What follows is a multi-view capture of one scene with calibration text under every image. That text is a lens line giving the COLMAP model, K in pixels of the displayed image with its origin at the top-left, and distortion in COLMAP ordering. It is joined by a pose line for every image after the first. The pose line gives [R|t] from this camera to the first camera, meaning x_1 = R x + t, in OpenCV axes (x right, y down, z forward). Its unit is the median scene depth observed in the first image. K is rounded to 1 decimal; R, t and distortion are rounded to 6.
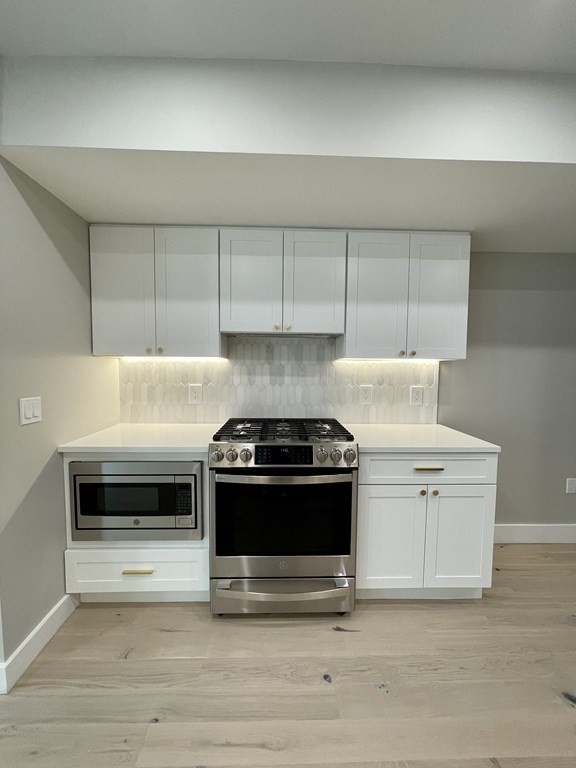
lens RADIAL K [[309.9, 0, 286.8], [0, 309.9, 385.4], [0, 0, 1]] dist [-0.002336, 0.000472]
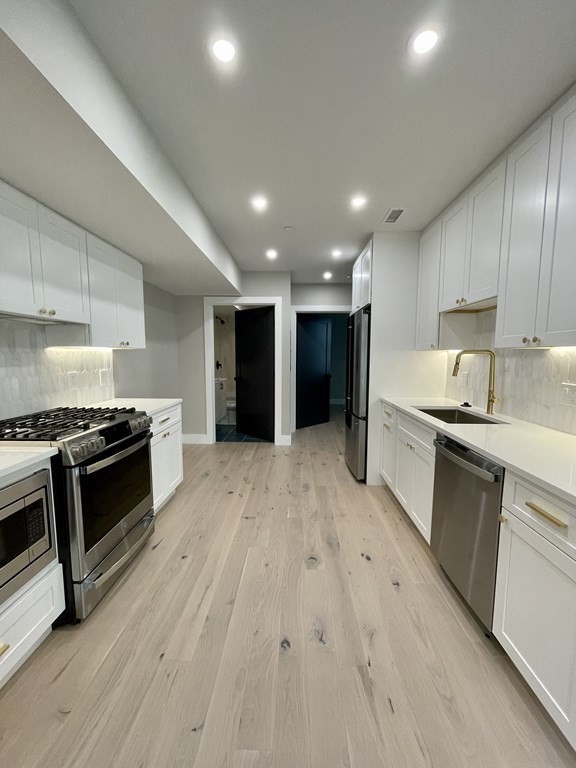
lens RADIAL K [[309.9, 0, 286.8], [0, 309.9, 385.4], [0, 0, 1]] dist [-0.002336, 0.000472]
pose [[0.062882, -0.108801, 0.992073, -0.775405], [0.063623, 0.992455, 0.104810, -0.019397], [-0.995991, 0.056528, 0.069330, 0.204159]]
